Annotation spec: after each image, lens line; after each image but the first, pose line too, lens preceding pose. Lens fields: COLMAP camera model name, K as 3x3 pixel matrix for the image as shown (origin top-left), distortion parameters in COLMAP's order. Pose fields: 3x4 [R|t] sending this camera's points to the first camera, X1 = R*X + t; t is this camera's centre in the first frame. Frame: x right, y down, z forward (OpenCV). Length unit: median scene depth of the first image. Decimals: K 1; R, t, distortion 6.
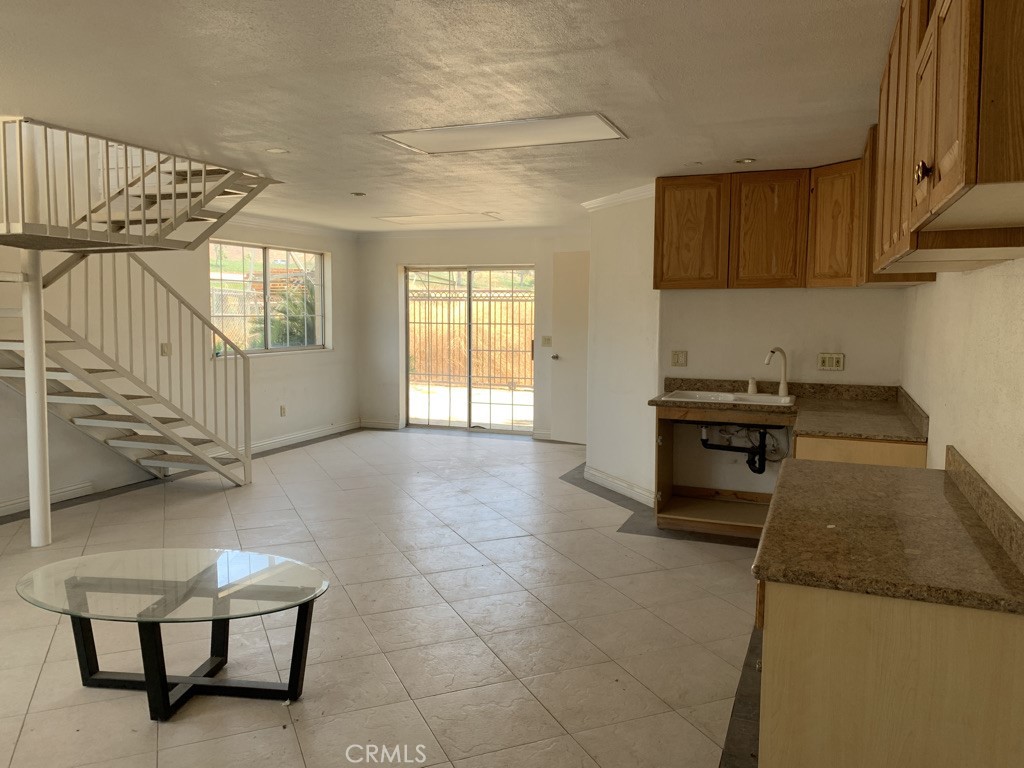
lens RADIAL K [[790.1, 0, 511.3], [0, 790.1, 382.4], [0, 0, 1]] dist [0.037513, -0.035271]
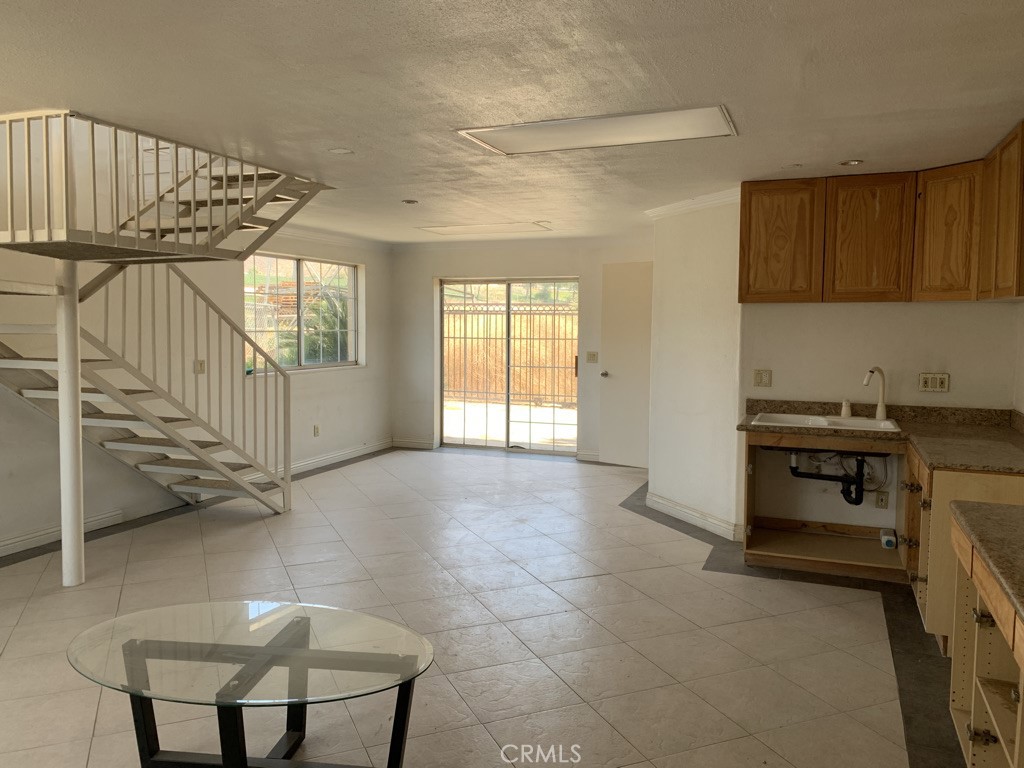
lens RADIAL K [[790.1, 0, 512.6], [0, 790.1, 380.7], [0, 0, 1]] dist [0.037513, -0.035271]
pose [[0.999993, 0.000977, -0.003716, -0.079193], [-0.001045, 0.999830, -0.018407, -0.010835], [0.003697, 0.018411, 0.999824, 0.082283]]
